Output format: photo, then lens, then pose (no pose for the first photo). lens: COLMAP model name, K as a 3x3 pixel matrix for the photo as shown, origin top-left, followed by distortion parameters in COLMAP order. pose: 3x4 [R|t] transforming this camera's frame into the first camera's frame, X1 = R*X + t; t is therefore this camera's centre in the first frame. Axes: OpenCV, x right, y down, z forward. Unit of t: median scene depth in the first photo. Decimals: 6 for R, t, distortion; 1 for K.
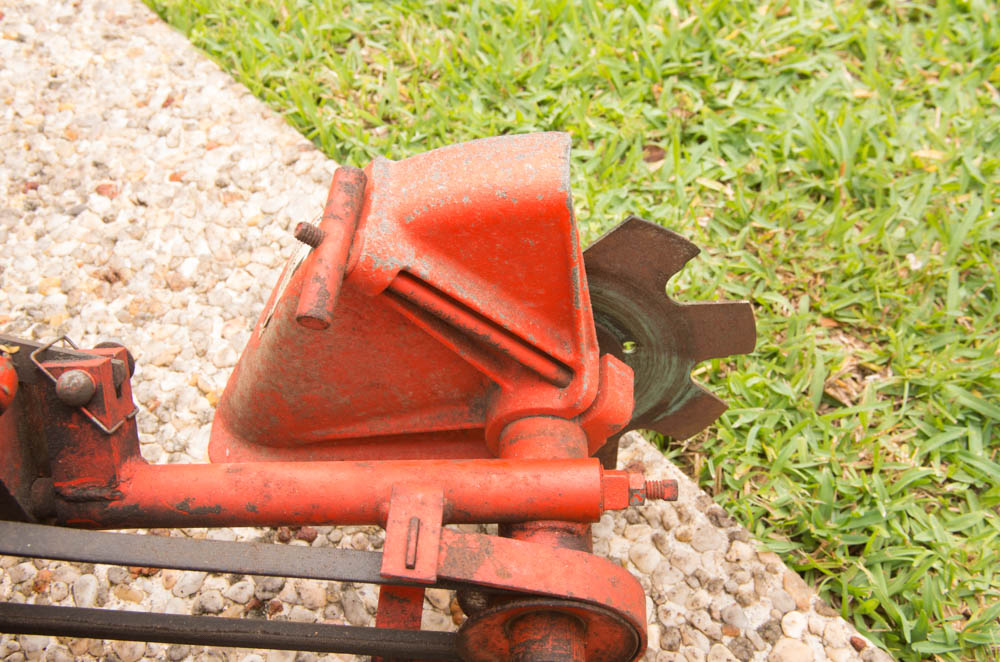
lens RADIAL K [[1072.1, 0, 503.3], [0, 1072.1, 337.2], [0, 0, 1]] dist [0.002940, 0.000000]
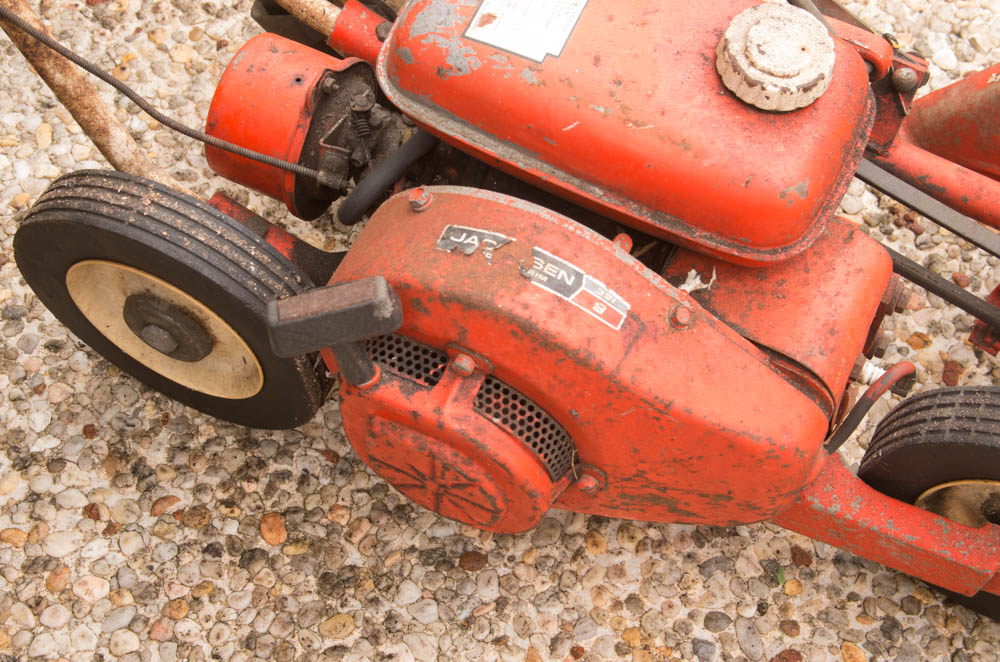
lens RADIAL K [[1641.8, 0, 508.0], [0, 1641.8, 332.0], [0, 0, 1]] dist [0.105229, 0.000000]
pose [[0.893663, 0.434781, -0.111050, -0.358355], [-0.403276, 0.886681, 0.226199, 0.044464], [0.196813, -0.157361, 0.967730, -1.071735]]
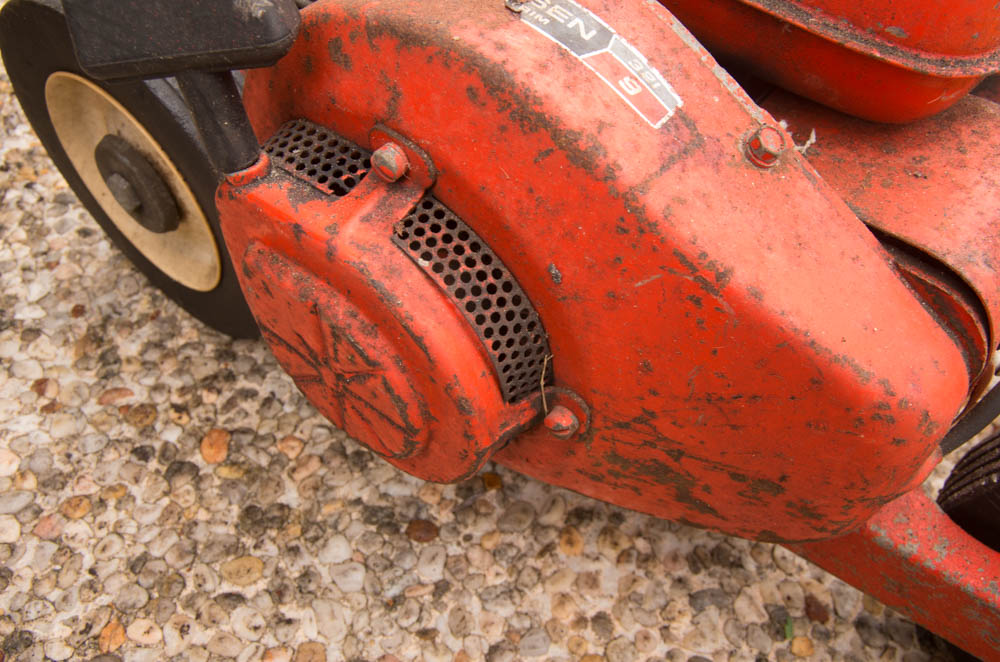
lens RADIAL K [[833.3, 0, 505.6], [0, 833.3, 326.9], [0, 0, 1]] dist [-0.058686, 0.041545]
pose [[0.774967, 0.570267, -0.272436, -0.322824], [-0.554771, 0.820311, 0.138994, 0.392674], [0.302746, 0.043424, 0.952081, -0.072856]]
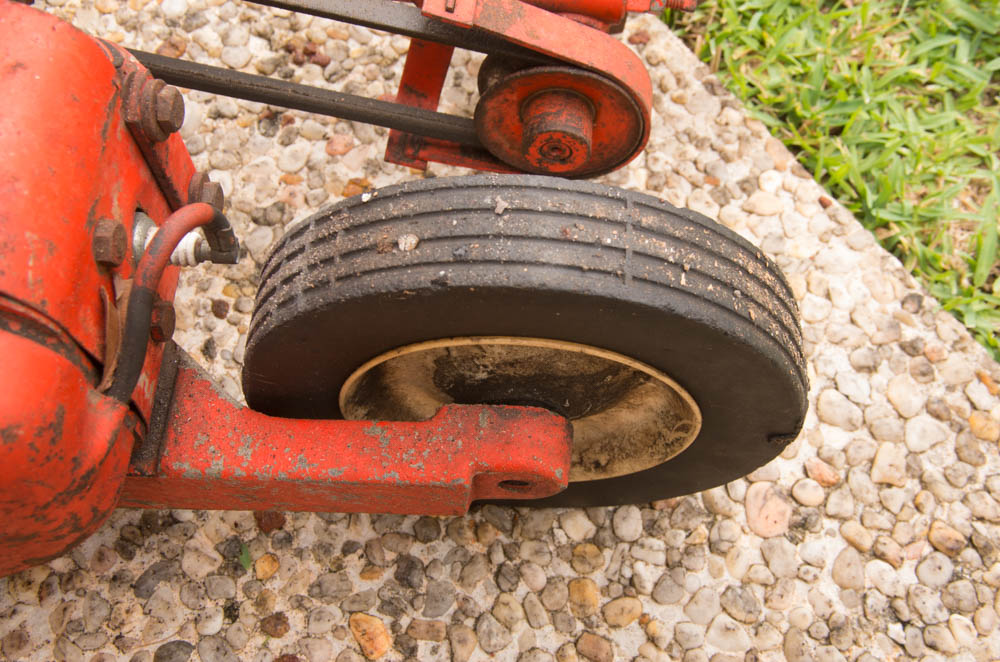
lens RADIAL K [[1072.1, 0, 504.8], [0, 1072.1, 329.8], [0, 0, 1]] dist [0.002940, 0.000000]
pose [[0.992463, 0.106593, 0.060456, -0.042694], [-0.117750, 0.966144, 0.229568, 0.183214], [-0.033939, -0.234956, 0.971413, -0.076789]]
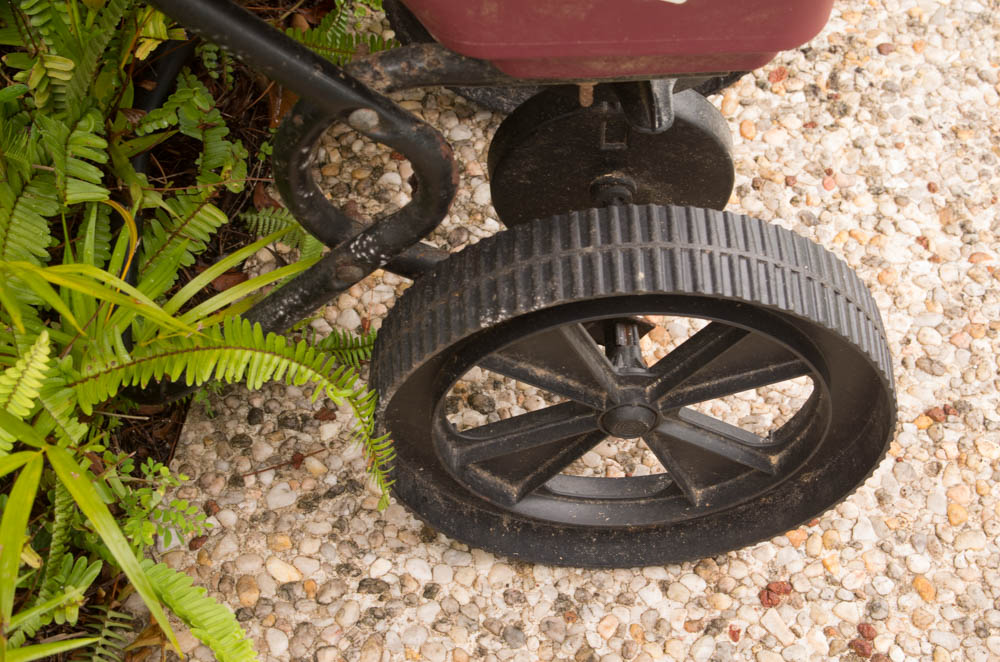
lens RADIAL K [[1861.3, 0, 500.2], [0, 1861.3, 329.7], [0, 0, 1]] dist [0.126547, 0.000000]
pose [[0.636721, 0.697217, -0.329356, -0.334245], [-0.660678, 0.713522, 0.233220, 0.697823], [0.397608, 0.069102, 0.914950, -1.960140]]
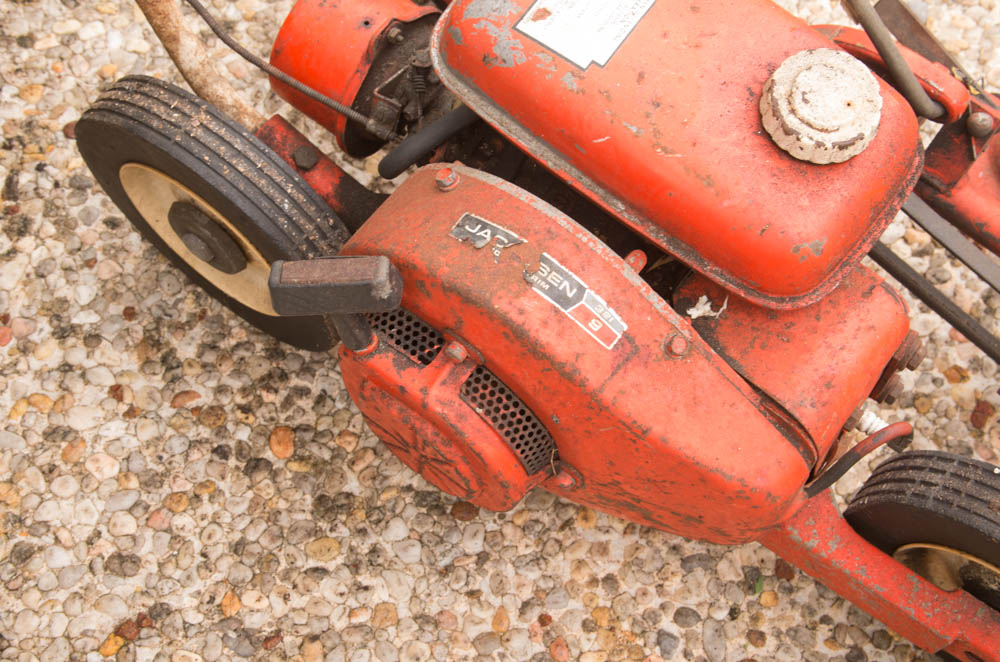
lens RADIAL K [[1641.8, 0, 503.9], [0, 1641.8, 334.5], [0, 0, 1]] dist [0.105229, 0.000000]
pose [[0.786672, 0.602449, -0.134920, -0.318895], [-0.528813, 0.770318, 0.356324, -0.146124], [0.318598, -0.208963, 0.924570, -1.024558]]
